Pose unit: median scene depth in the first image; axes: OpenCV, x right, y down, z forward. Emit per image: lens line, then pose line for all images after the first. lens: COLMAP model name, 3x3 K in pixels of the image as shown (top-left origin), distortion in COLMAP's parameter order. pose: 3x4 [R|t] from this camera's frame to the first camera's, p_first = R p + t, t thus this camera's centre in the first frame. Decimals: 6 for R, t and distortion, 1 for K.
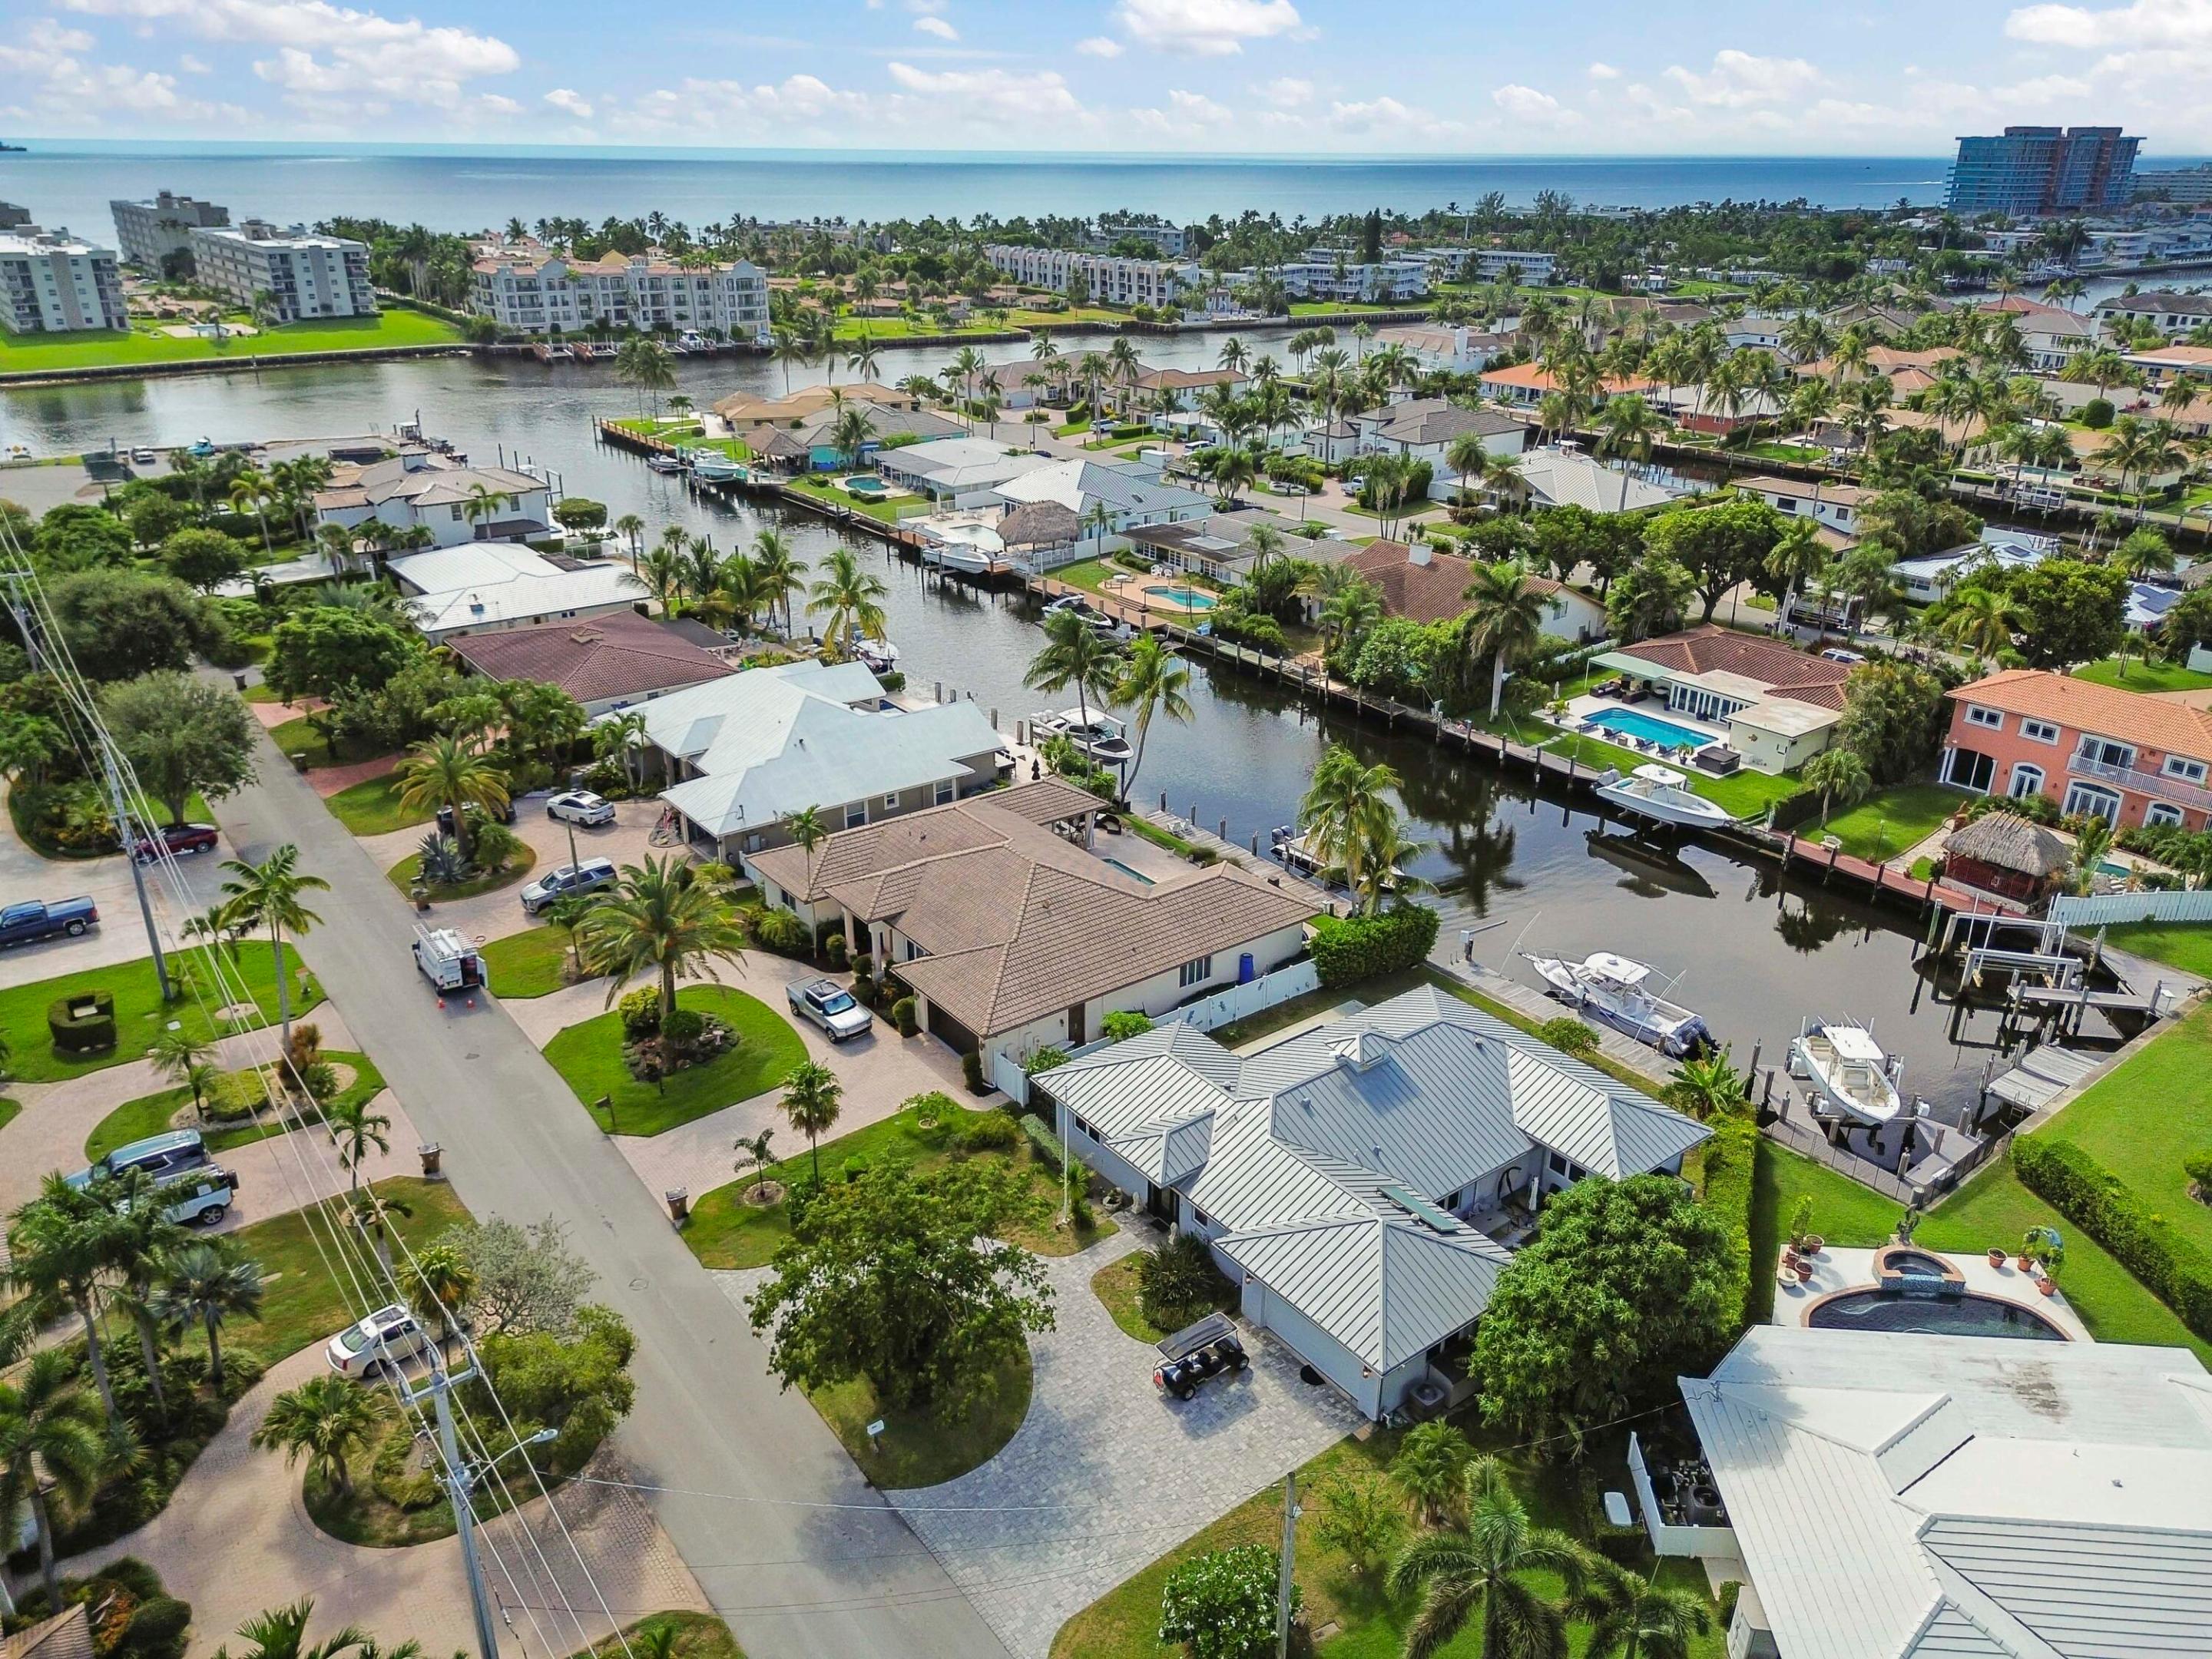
lens RADIAL K [[1573.5, 0, 1113.8], [0, 1573.5, 832.7], [0, 0, 1]] dist [0.054136, -0.043662]
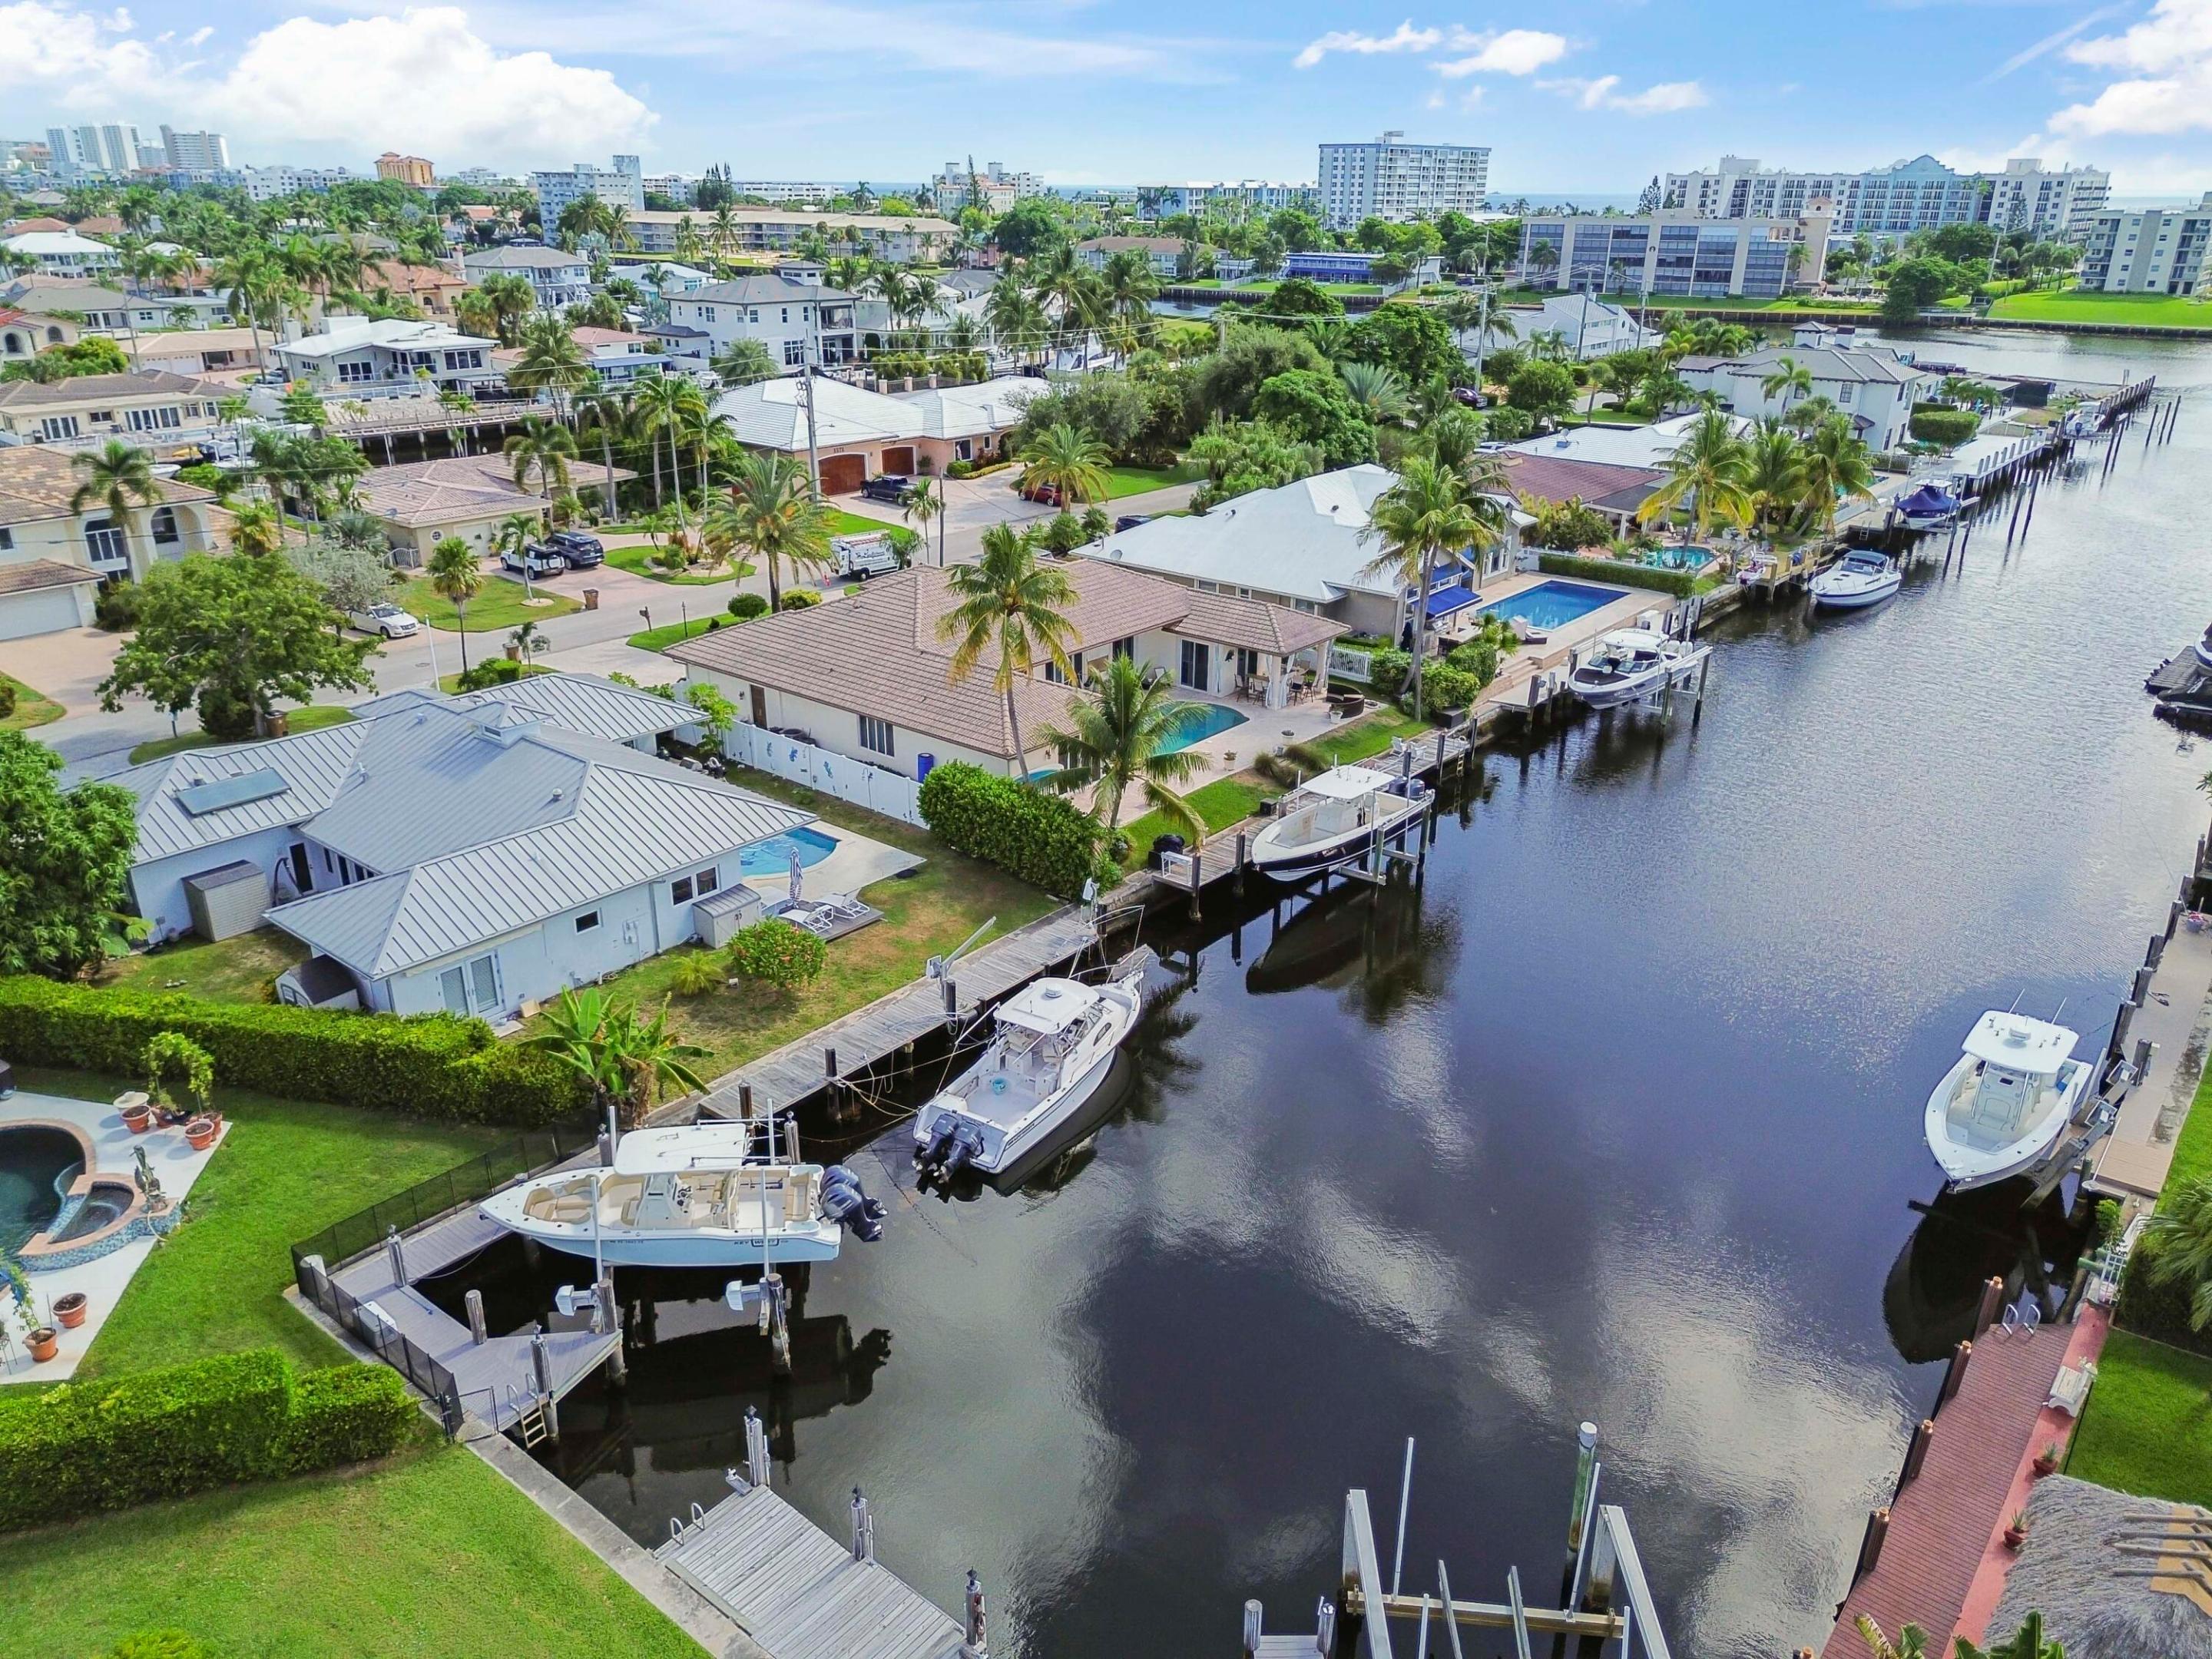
lens RADIAL K [[1573.5, 0, 1113.8], [0, 1573.5, 832.7], [0, 0, 1]] dist [0.054136, -0.043662]
pose [[0.228145, 0.366915, -0.901844, 0.564586], [-0.394240, 0.881754, 0.259007, -0.086289], [0.890239, 0.296452, 0.345820, 0.565911]]
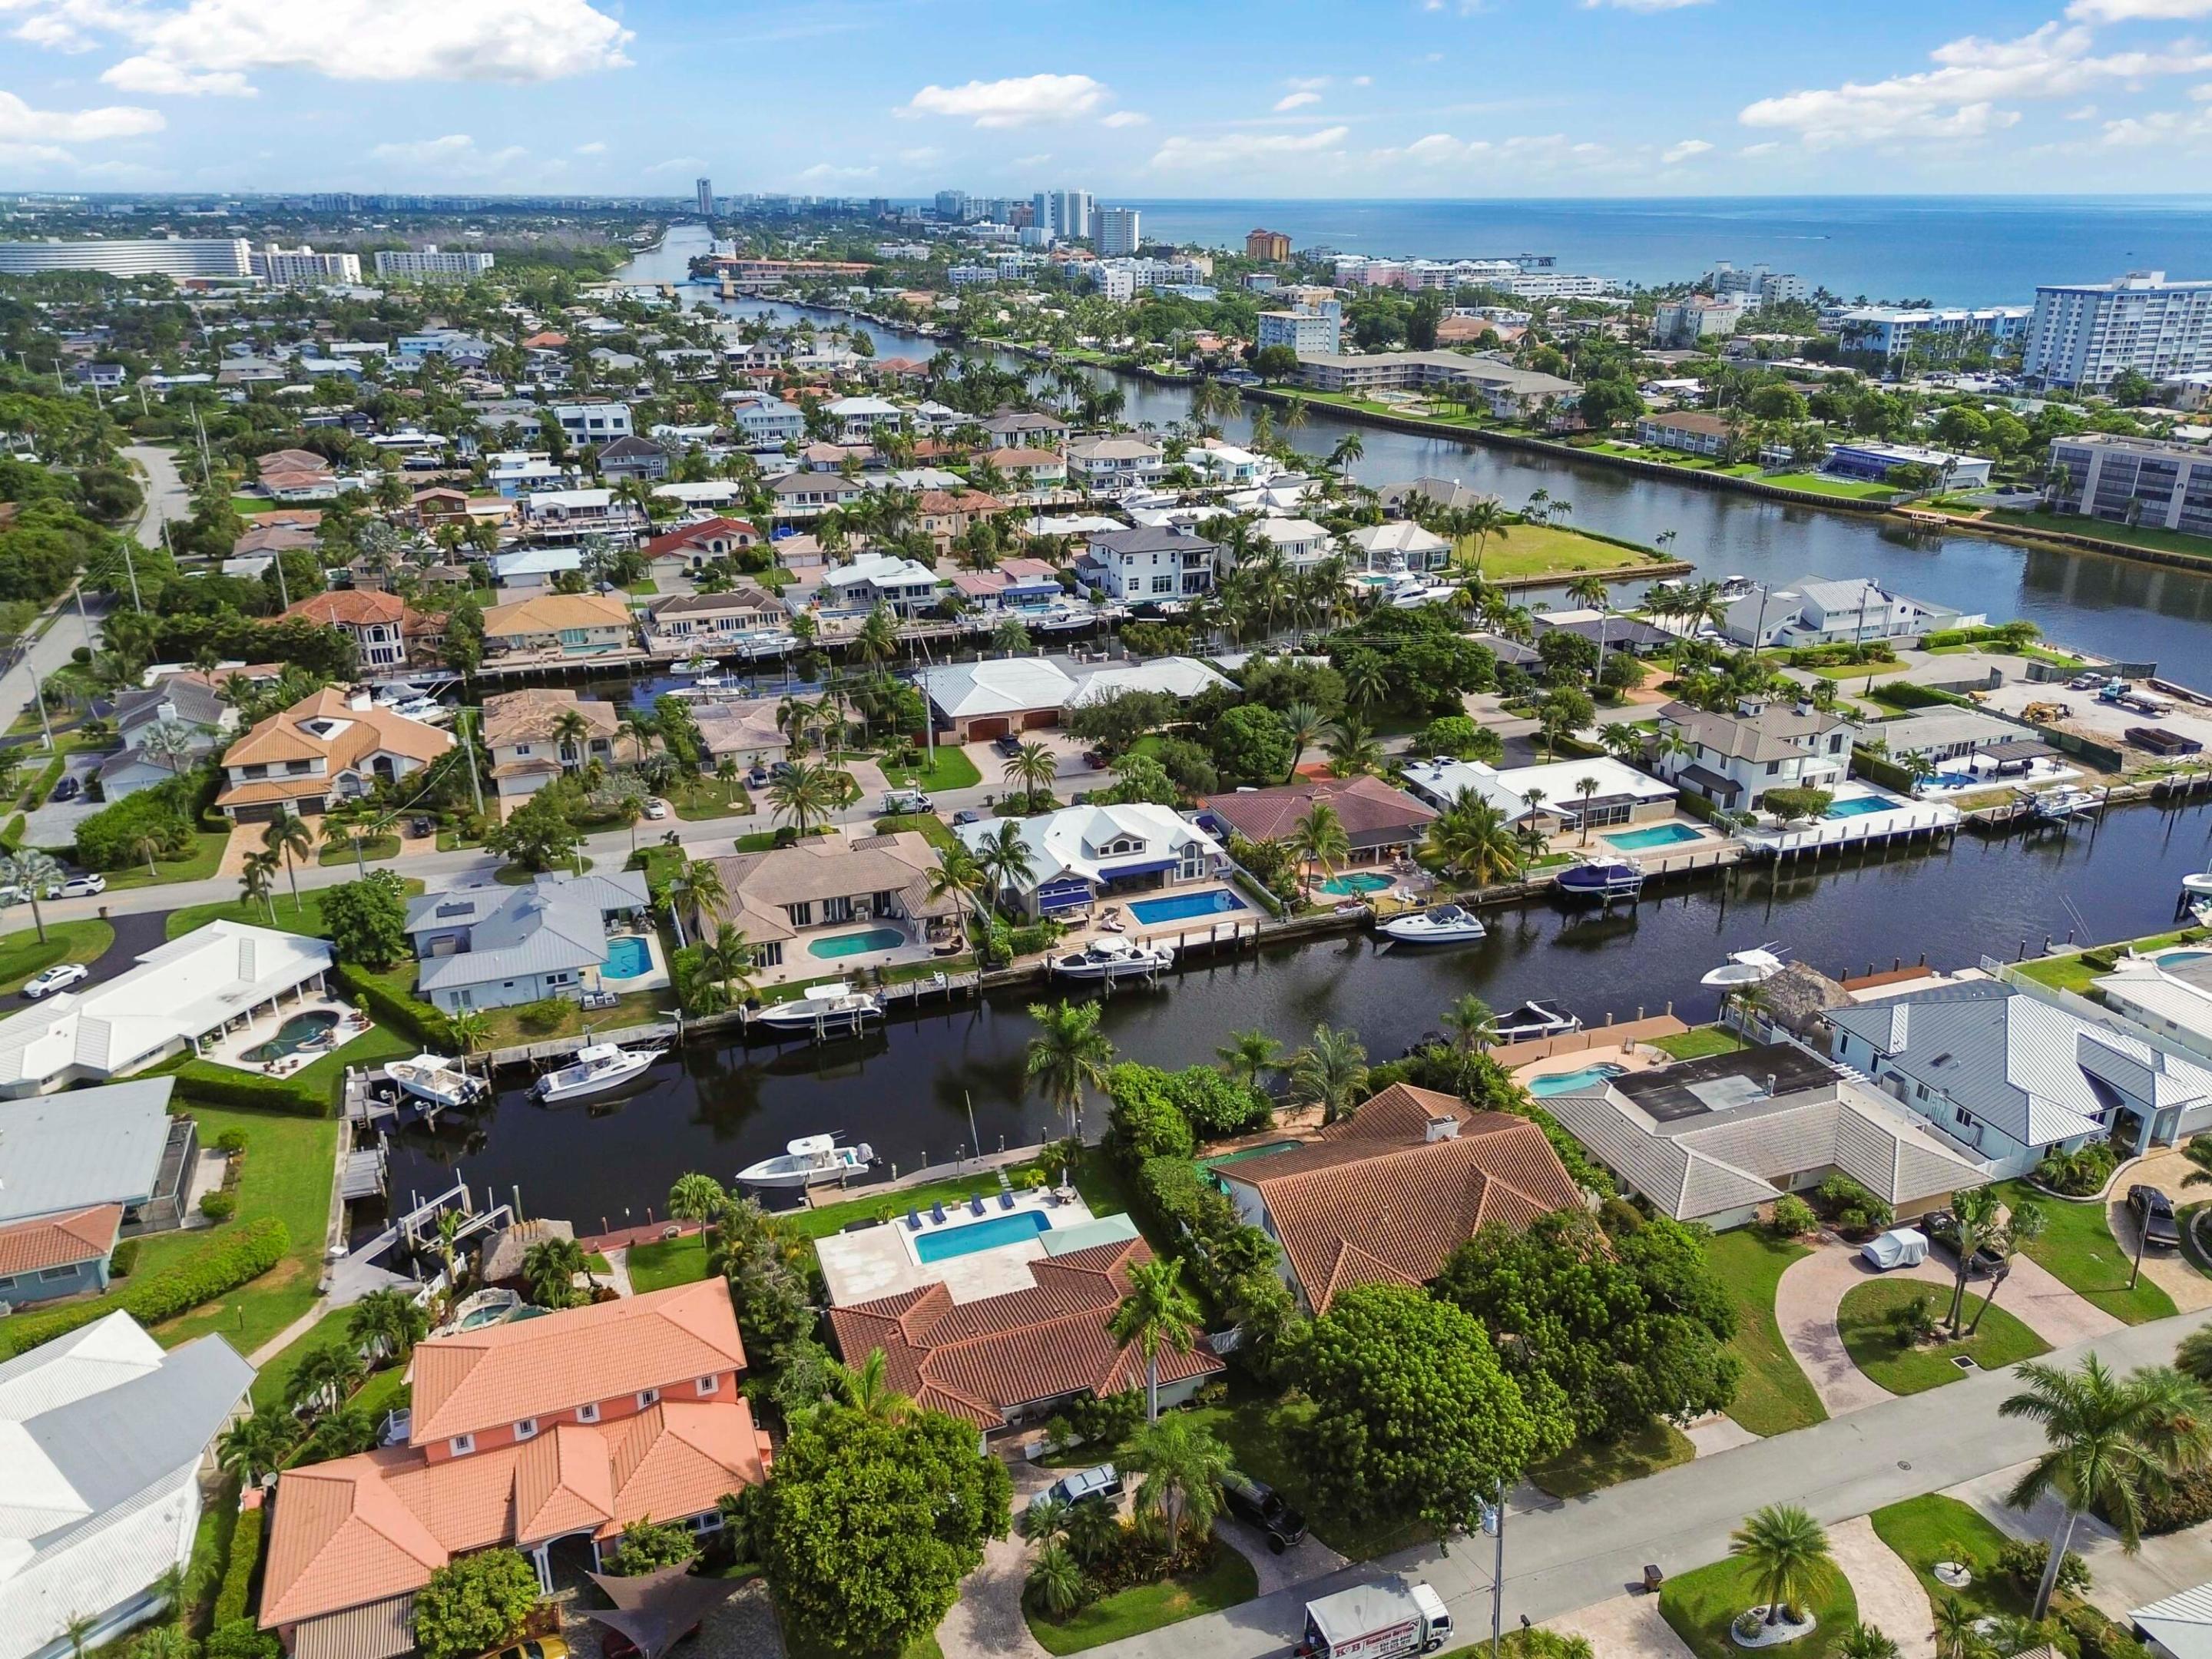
lens RADIAL K [[1594.0, 0, 1117.0], [0, 1594.0, 866.4], [0, 0, 1]] dist [0.066111, -0.064400]
pose [[-0.289316, 0.364770, -0.885008, 1.056166], [-0.383293, 0.803048, 0.456290, -0.688009], [0.877145, 0.471230, -0.092520, 1.056065]]
